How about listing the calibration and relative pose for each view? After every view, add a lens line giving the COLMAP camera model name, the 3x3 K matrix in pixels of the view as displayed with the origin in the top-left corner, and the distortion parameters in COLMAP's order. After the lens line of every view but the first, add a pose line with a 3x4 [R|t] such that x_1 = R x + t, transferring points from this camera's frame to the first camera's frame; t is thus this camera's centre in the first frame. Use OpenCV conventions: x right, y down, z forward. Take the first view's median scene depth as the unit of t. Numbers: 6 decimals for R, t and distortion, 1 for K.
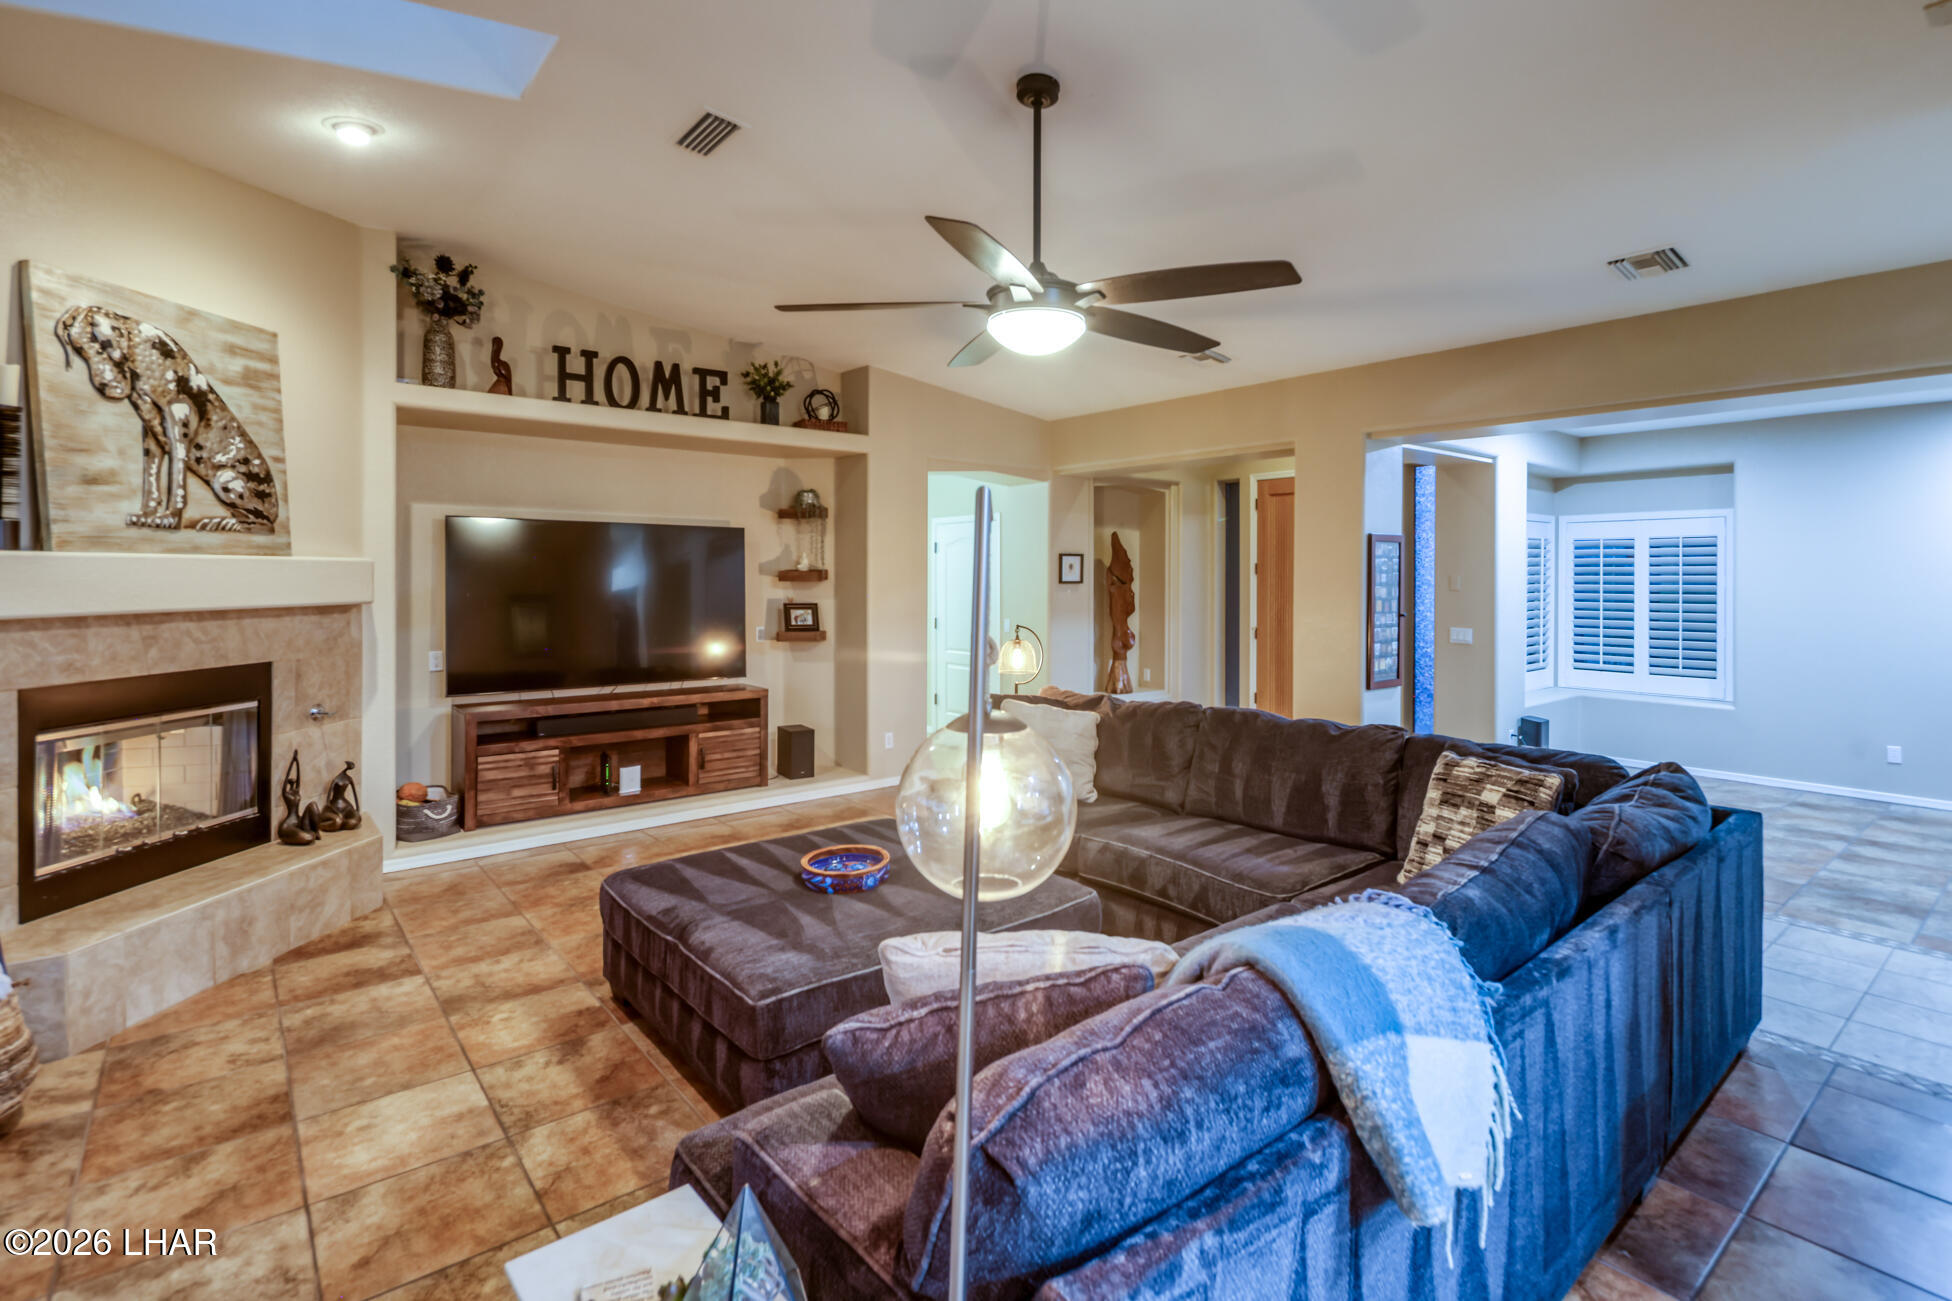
lens RADIAL K [[936.8, 0, 984.8], [0, 936.8, 579.1], [0, 0, 1]] dist [0.007554, -0.006061]
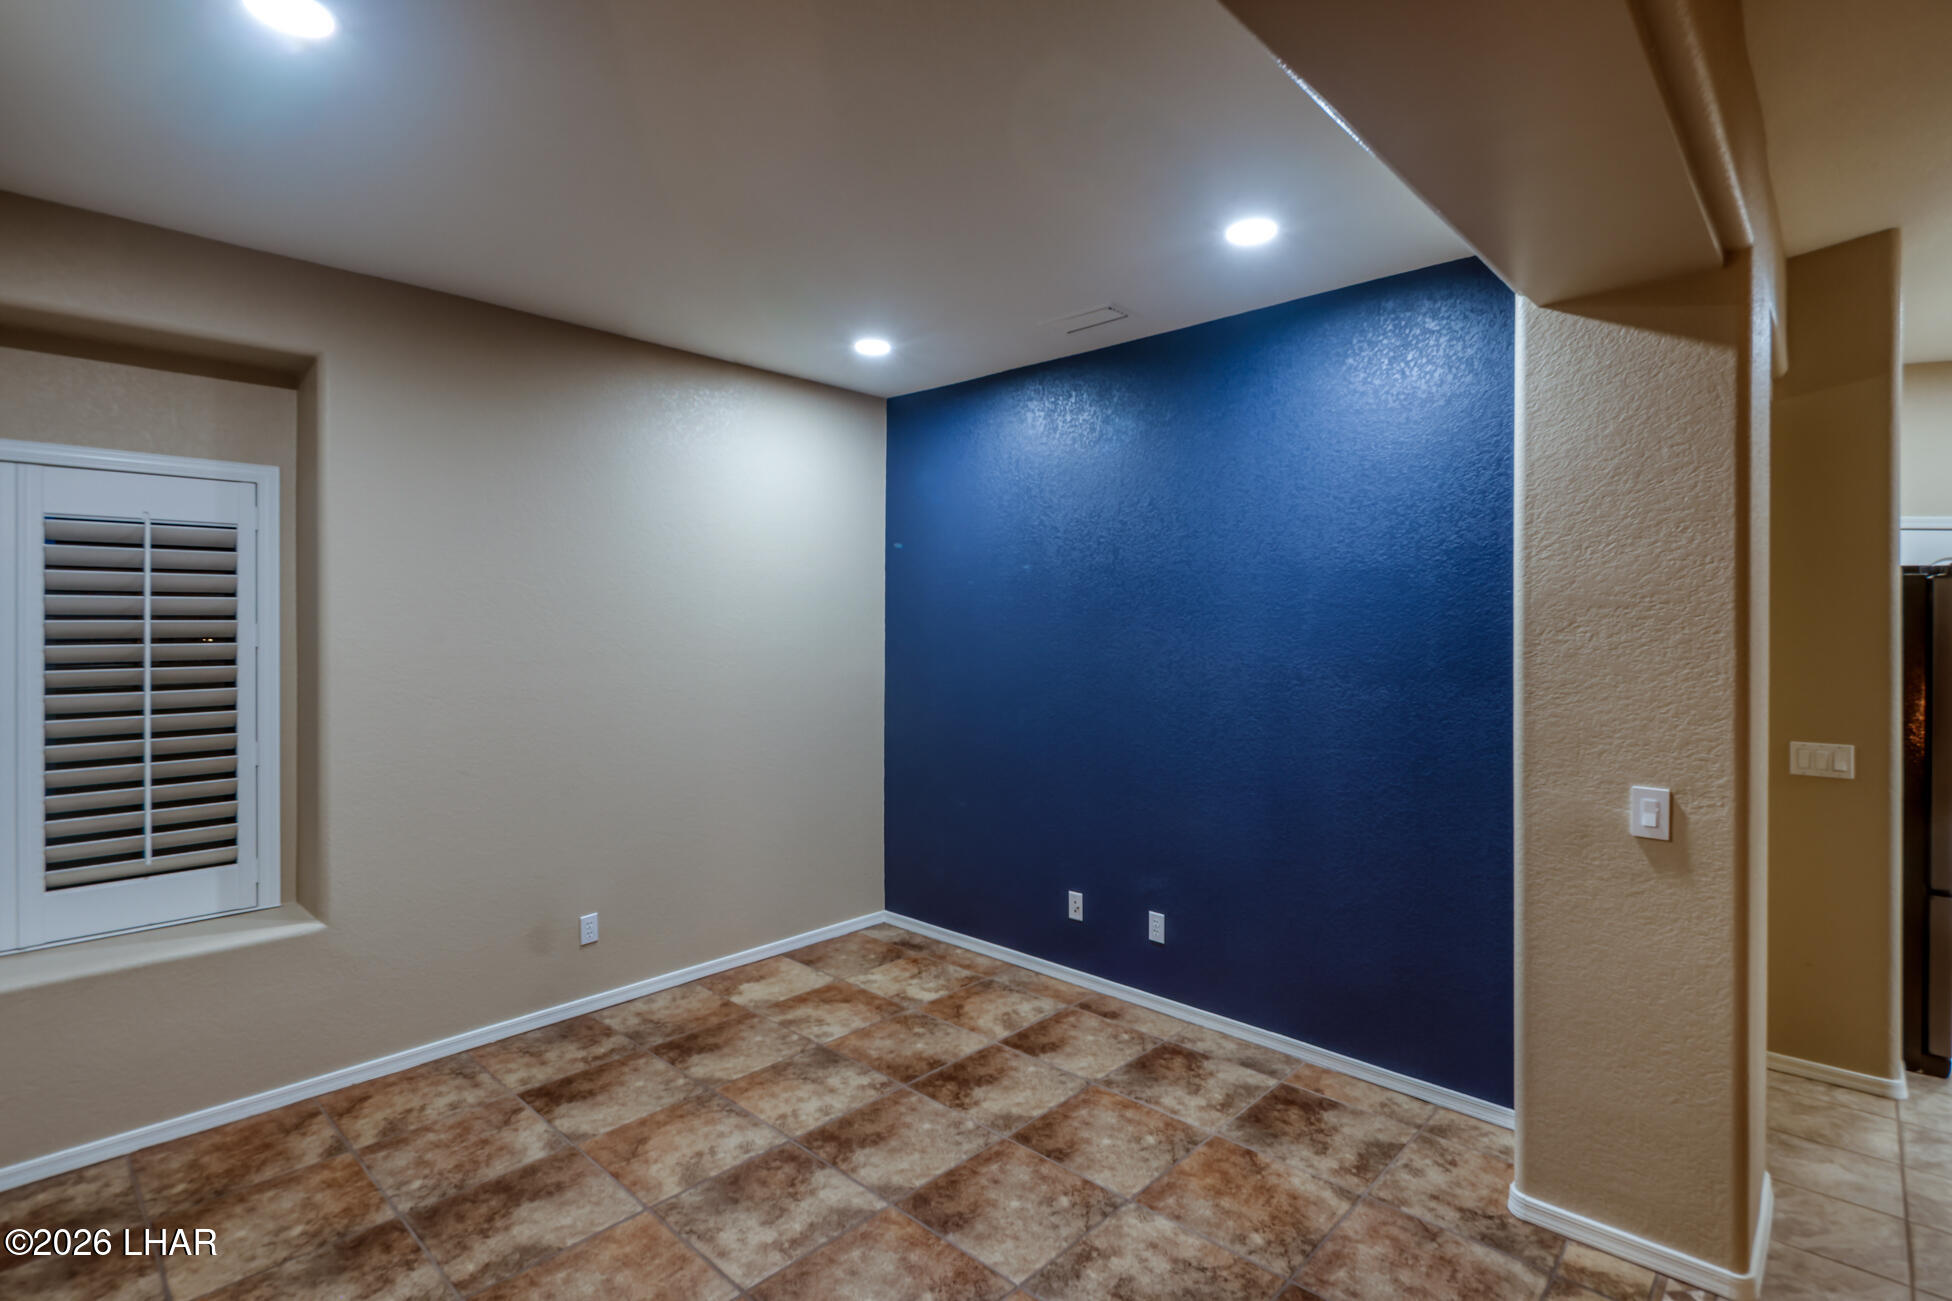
lens RADIAL K [[936.8, 0, 987.6], [0, 936.8, 624.3], [0, 0, 1]] dist [0.007554, -0.006061]
pose [[-0.148360, -0.000948, 0.988933, 0.430387], [0.000764, 0.999999, 0.001073, -0.002229], [-0.988933, 0.000915, -0.148359, 1.012288]]
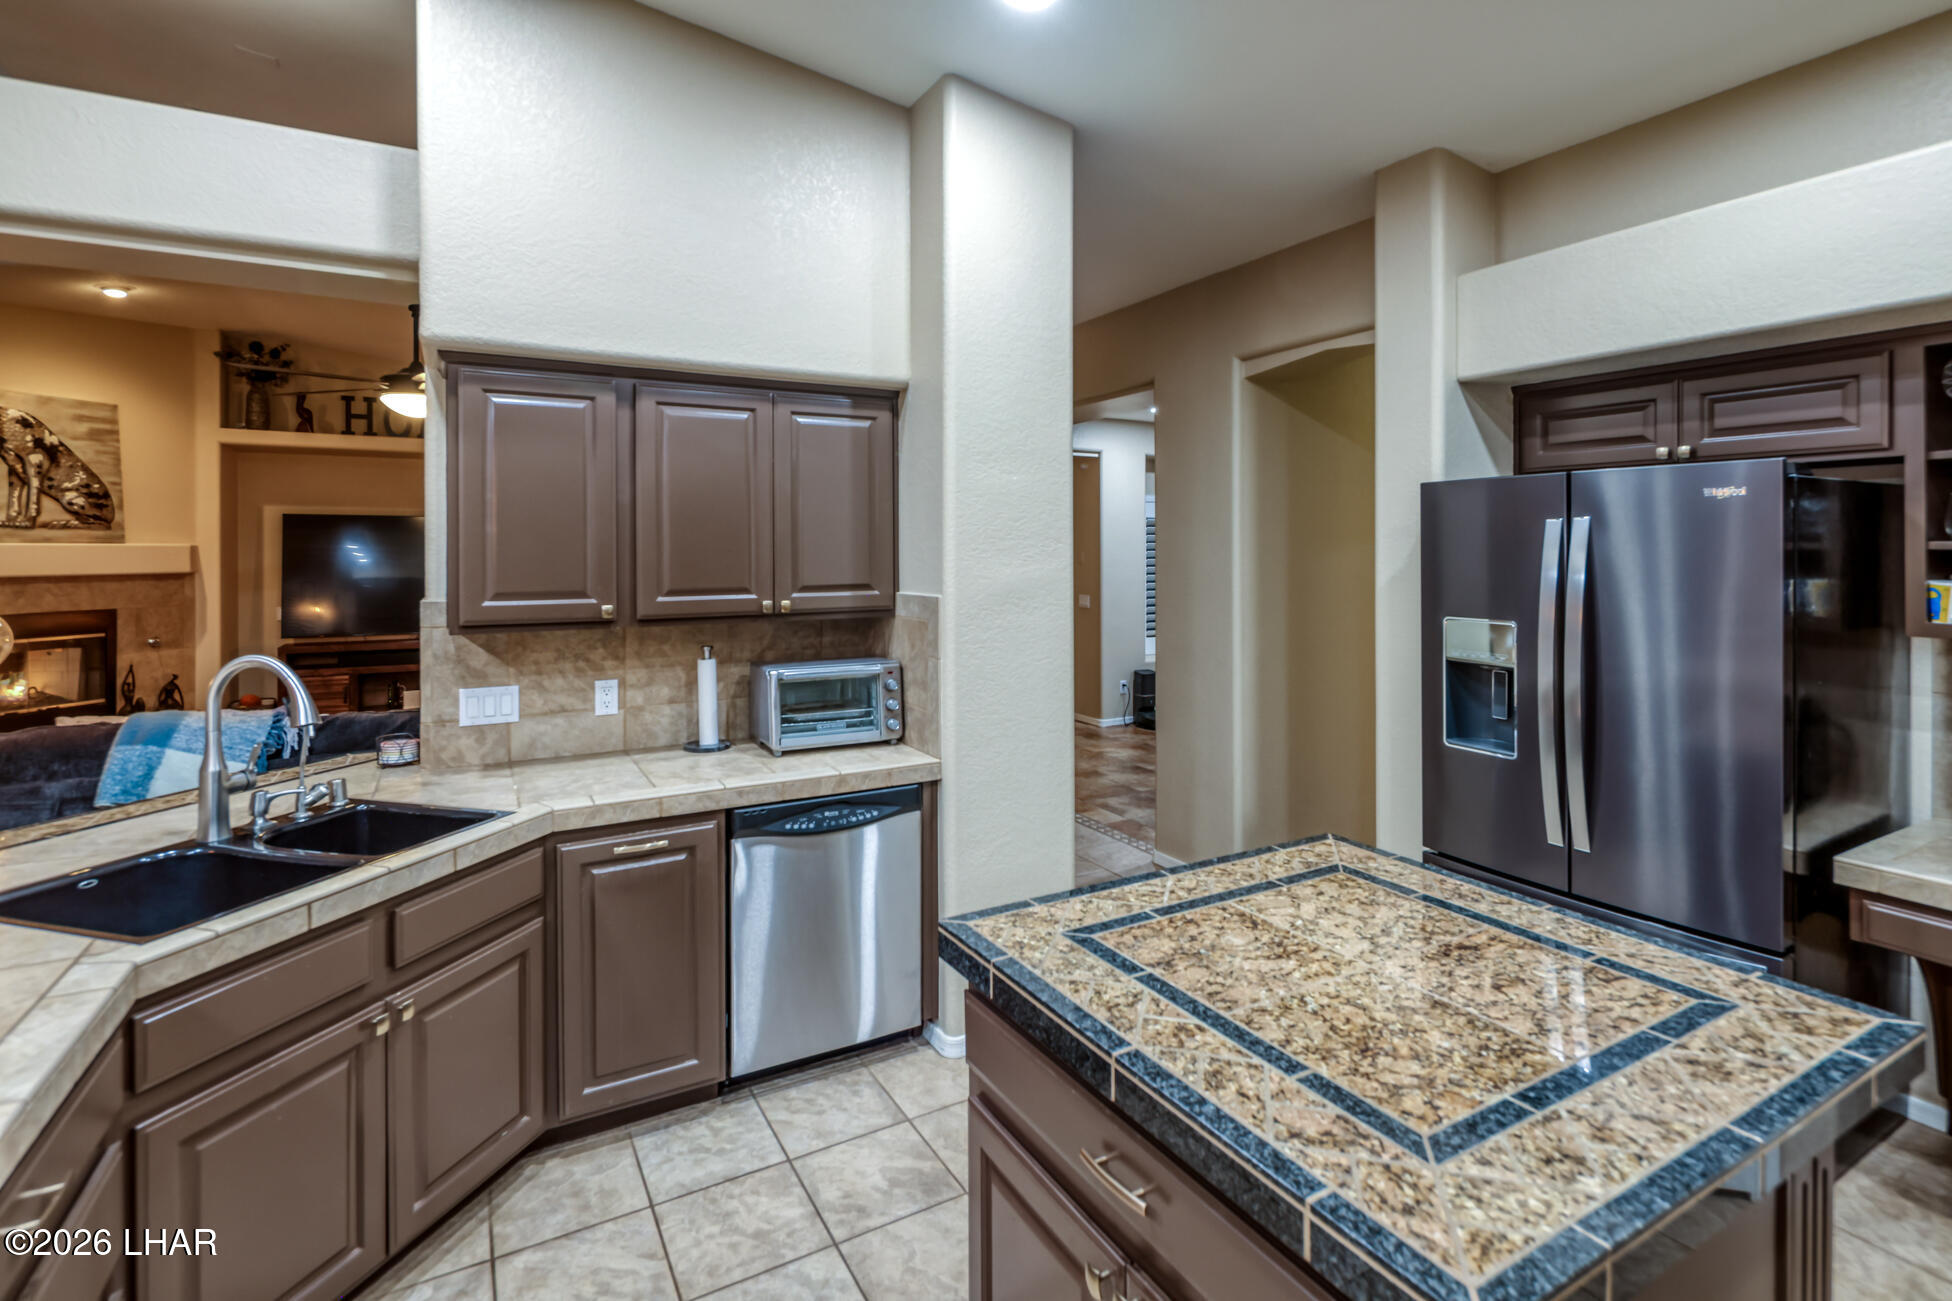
lens RADIAL K [[936.8, 0, 989.4], [0, 936.8, 552.3], [0, 0, 1]] dist [0.007554, -0.006061]
pose [[0.985829, -0.004930, -0.167679, 0.782830], [0.004193, 0.999980, -0.004752, 0.003821], [0.167699, 0.003981, 0.985830, -0.265230]]
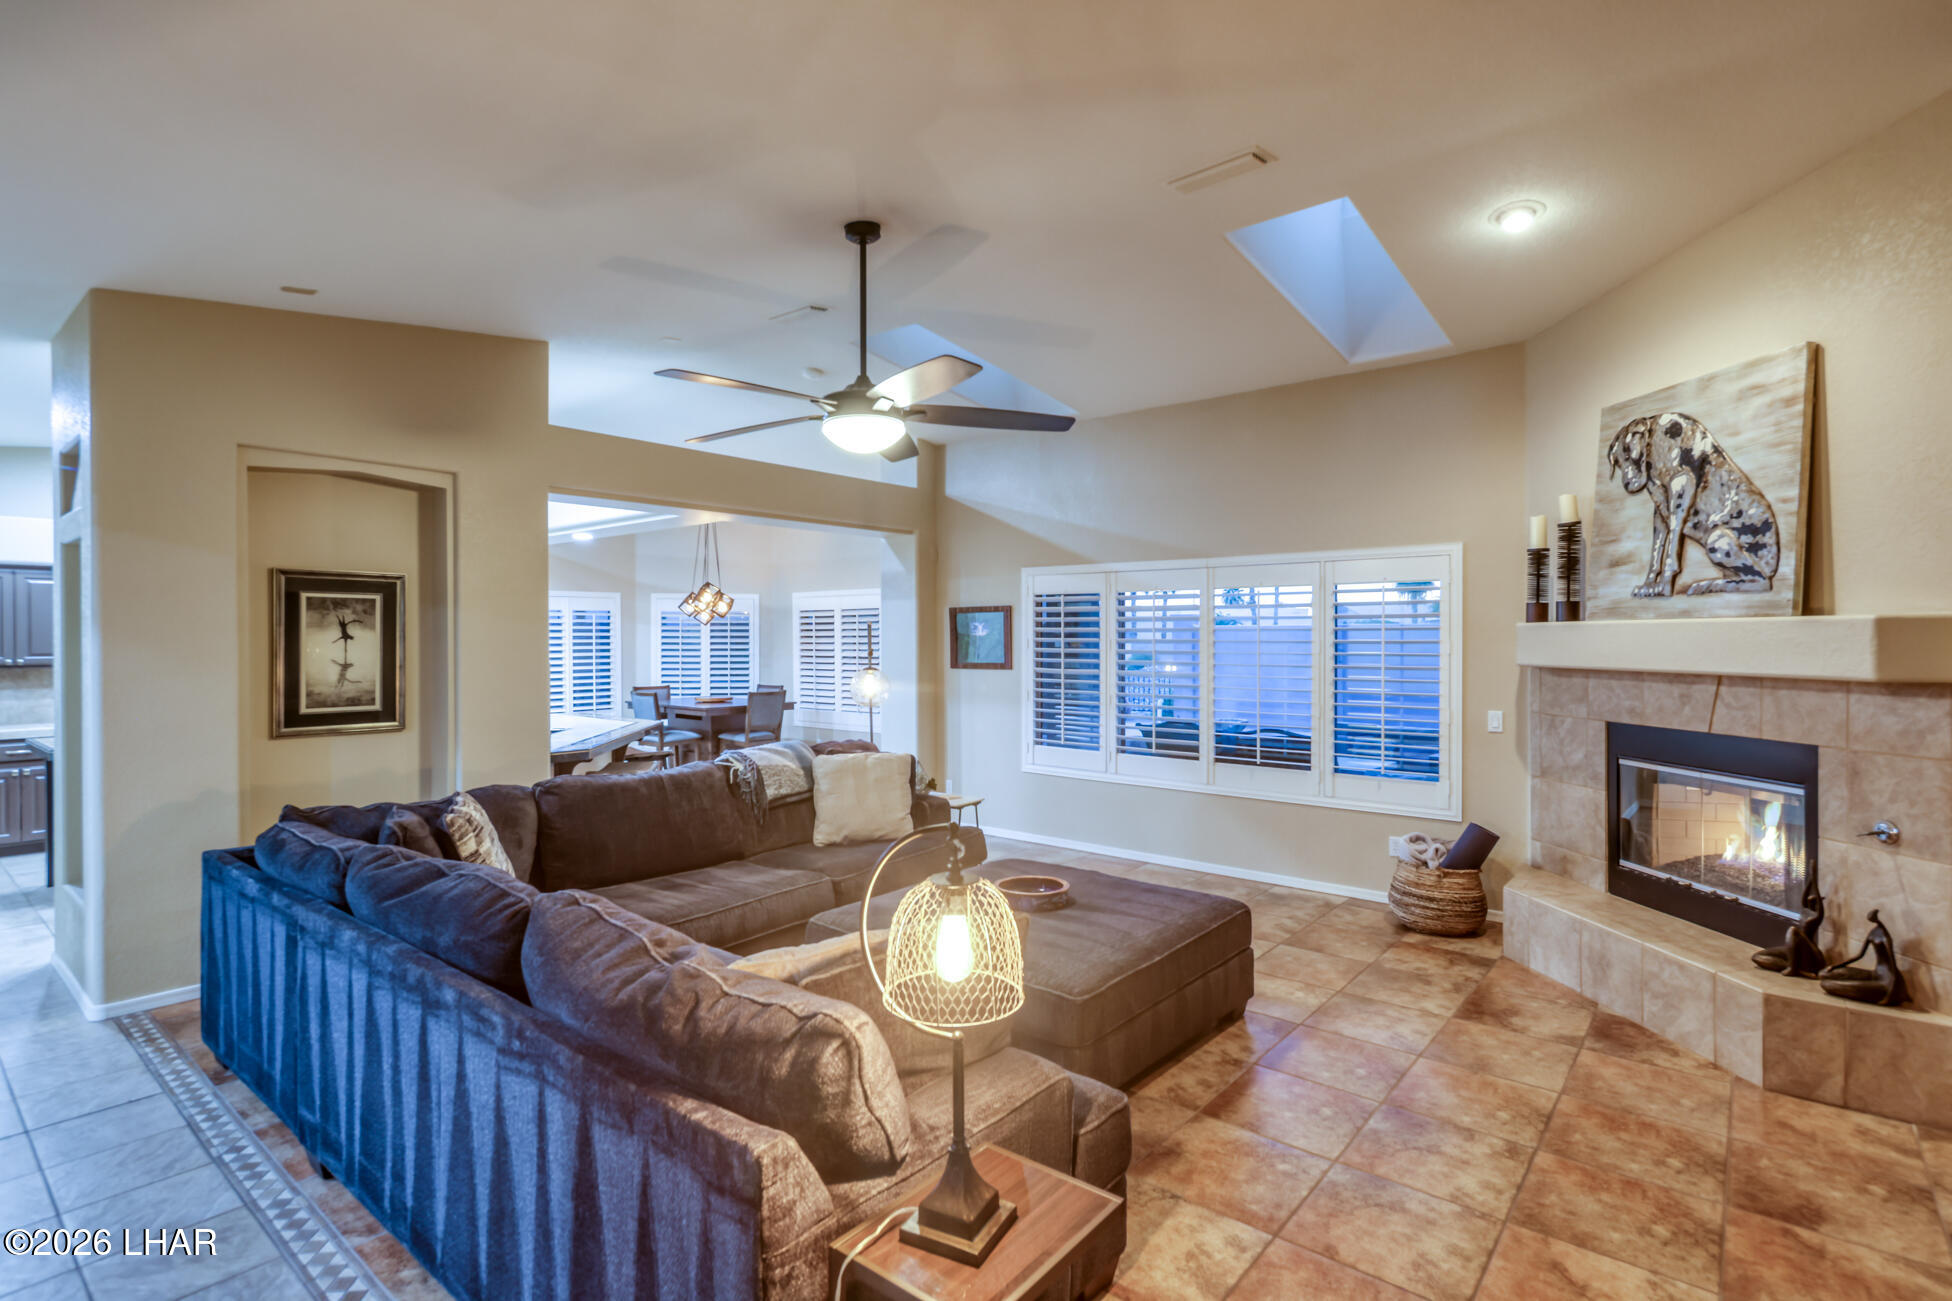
lens RADIAL K [[936.8, 0, 988.0], [0, 936.8, 643.5], [0, 0, 1]] dist [0.007554, -0.006061]
pose [[-0.980081, 0.000008, -0.198599, 0.081595], [-0.002565, 0.999916, 0.012701, -0.007106], [0.198582, 0.012957, -0.979999, 1.311883]]
